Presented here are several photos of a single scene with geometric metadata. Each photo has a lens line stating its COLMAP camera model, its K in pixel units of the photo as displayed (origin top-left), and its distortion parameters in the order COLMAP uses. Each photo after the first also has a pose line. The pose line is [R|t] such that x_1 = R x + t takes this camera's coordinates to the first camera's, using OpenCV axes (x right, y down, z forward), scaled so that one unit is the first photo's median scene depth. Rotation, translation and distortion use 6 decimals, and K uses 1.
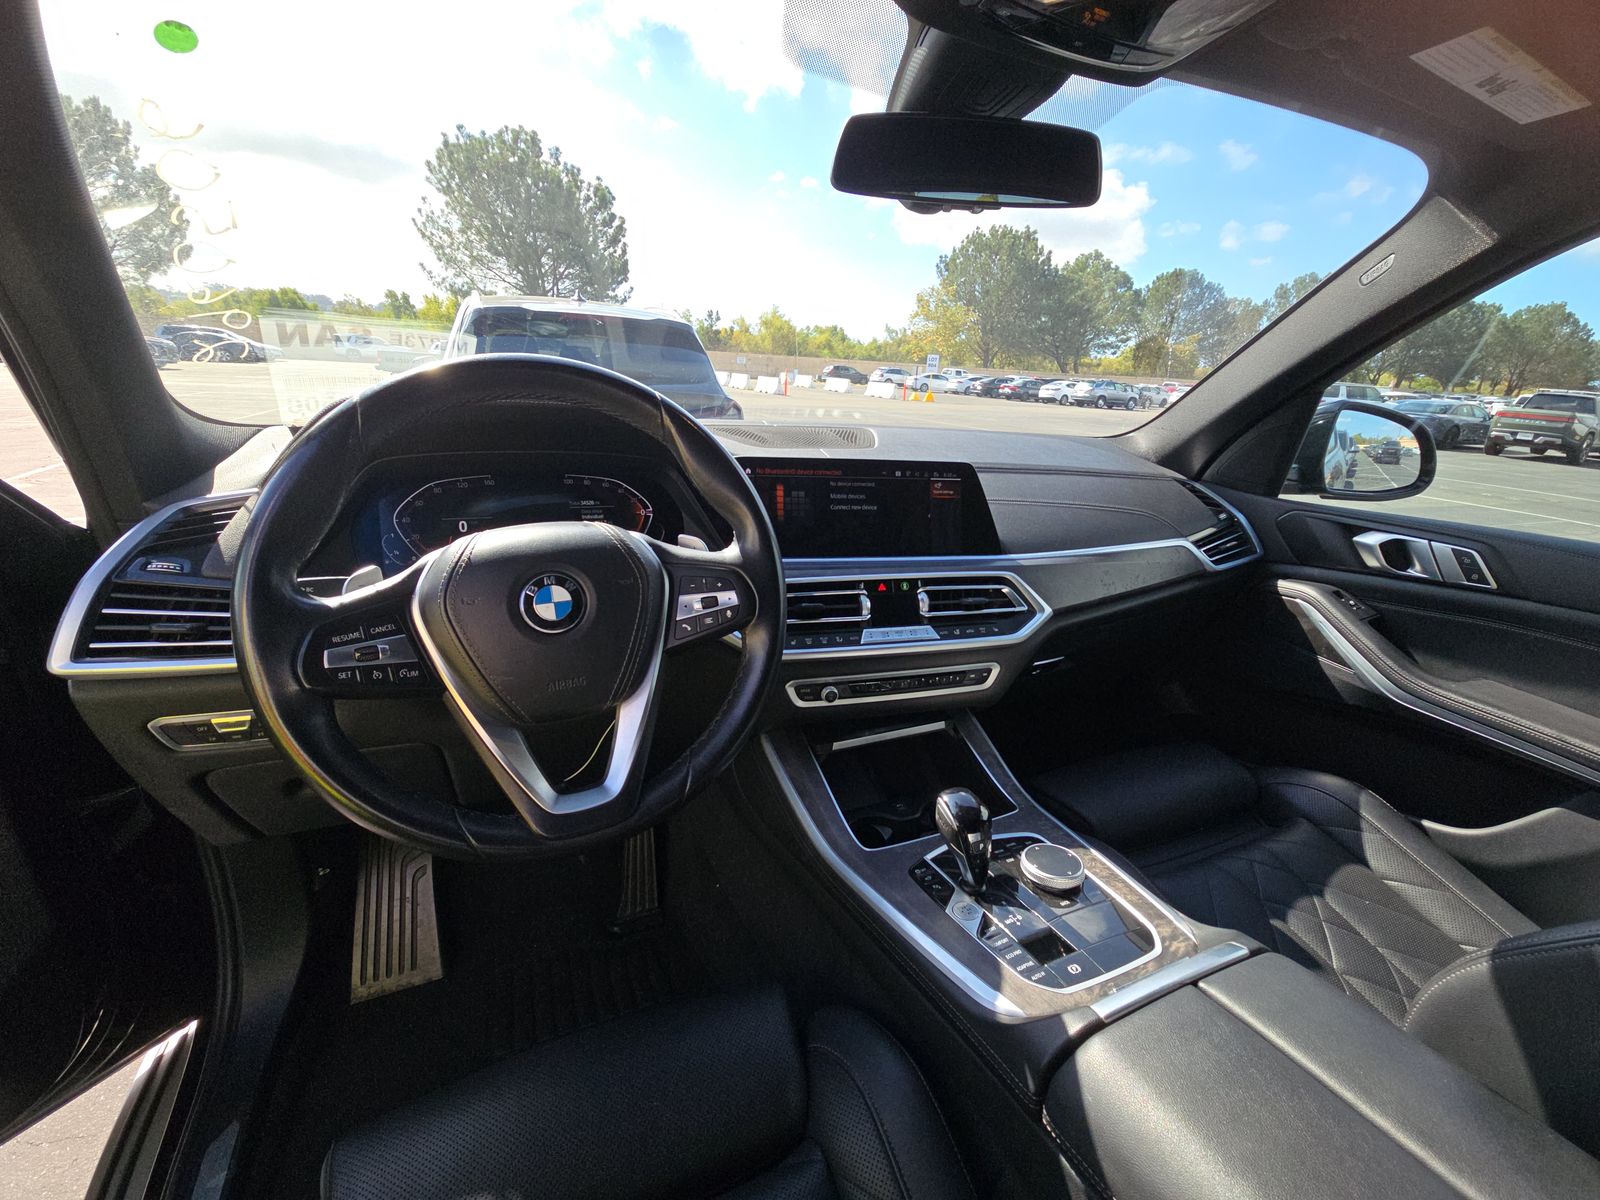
lens RADIAL K [[648.5, 0, 800.0], [0, 648.5, 600.0], [0, 0, 1]] dist [0.008503, -0.010333]
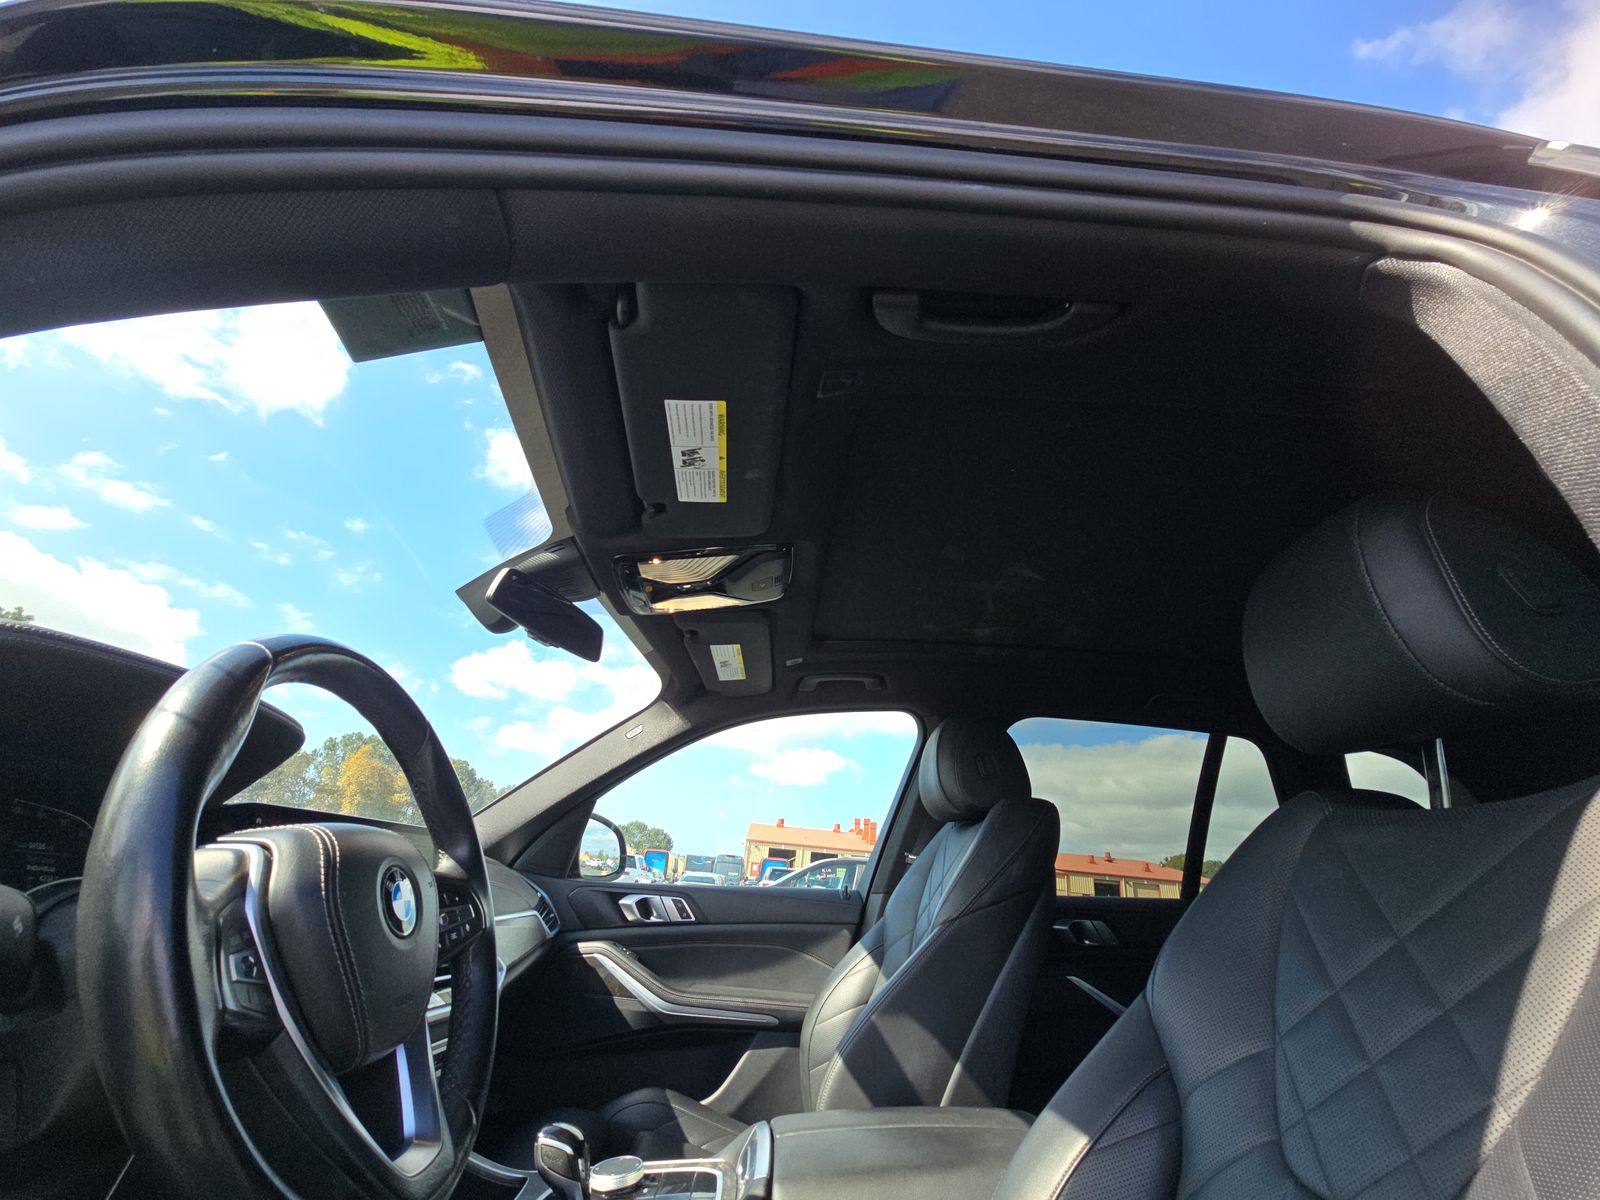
lens RADIAL K [[648.5, 0, 800.0], [0, 648.5, 600.0], [0, 0, 1]] dist [0.008503, -0.010333]
pose [[0.342721, 0.360090, 0.867685, -0.569188], [0.252537, 0.854311, -0.454288, 0.099099], [-0.904858, 0.374817, 0.201854, 0.070643]]
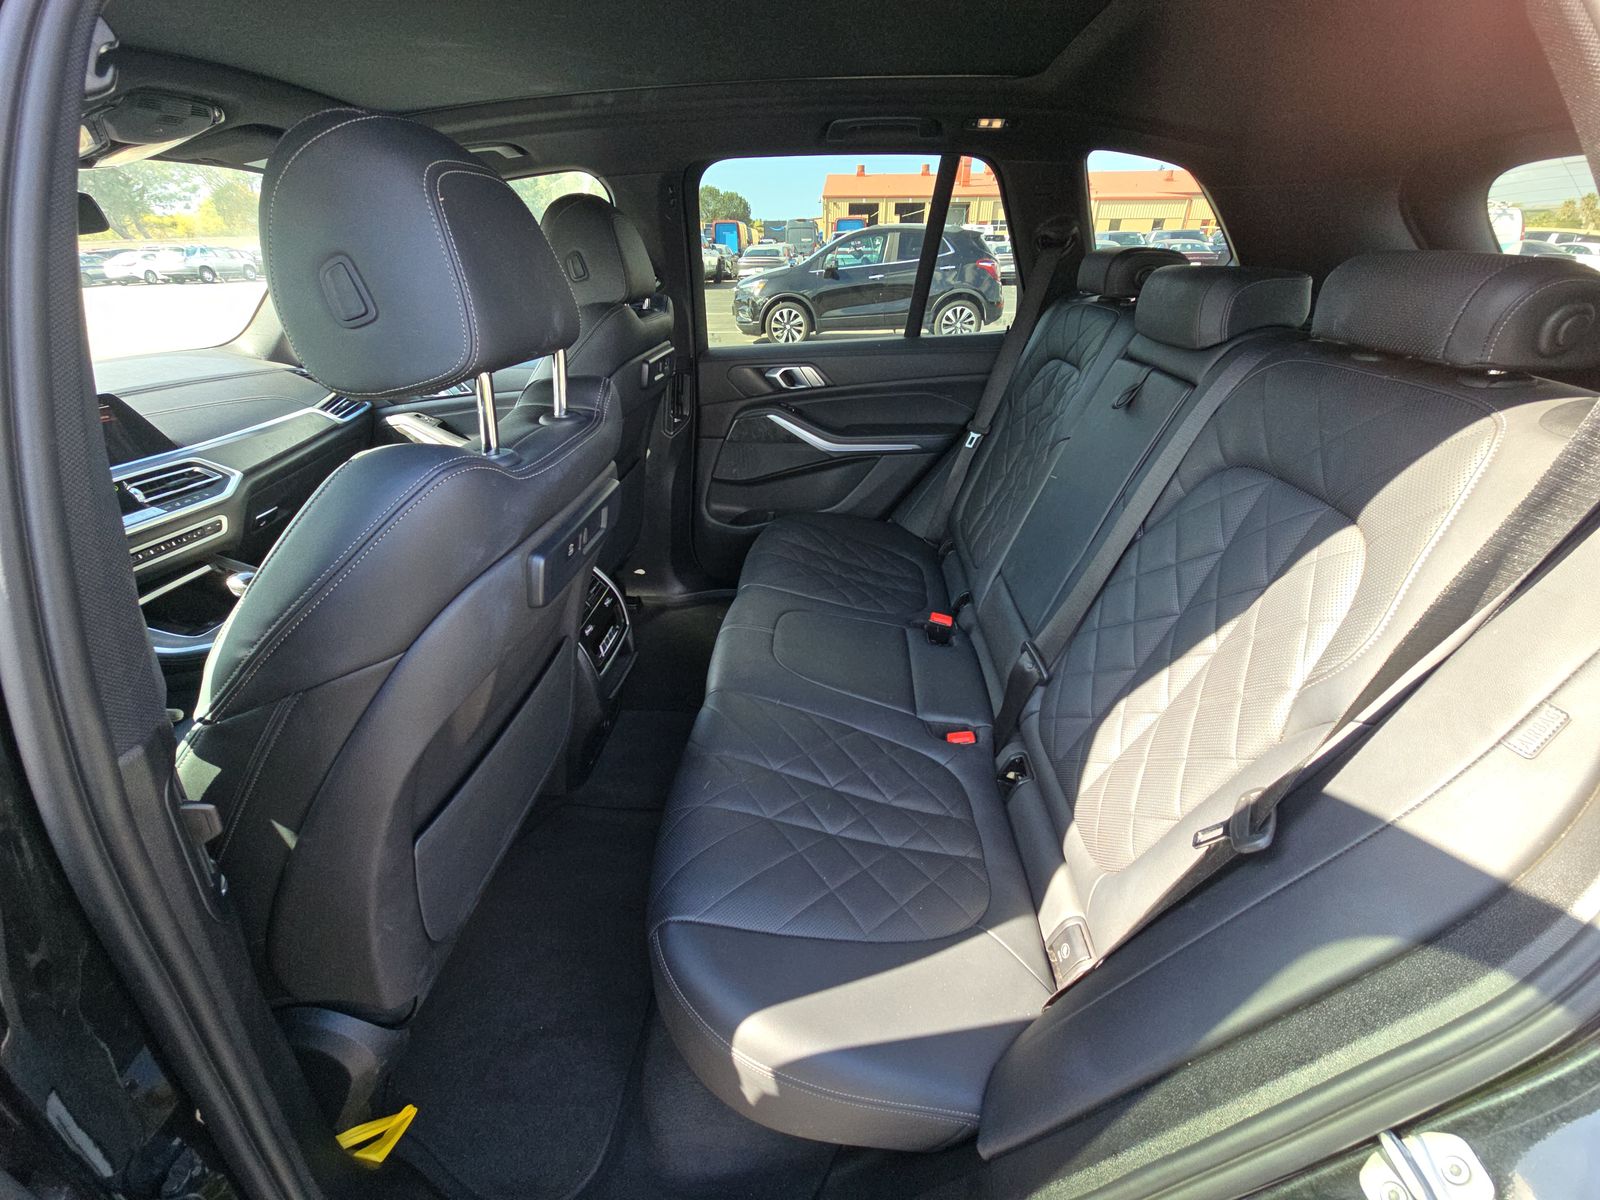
lens RADIAL K [[643.3, 0, 800.0], [0, 643.3, 600.0], [0, 0, 1]] dist [-0.000300, -0.000022]
pose [[0.448322, -0.478330, 0.755121, -0.286902], [0.326655, 0.874018, 0.359707, 0.146832], [-0.832048, 0.085399, 0.548090, -0.835721]]
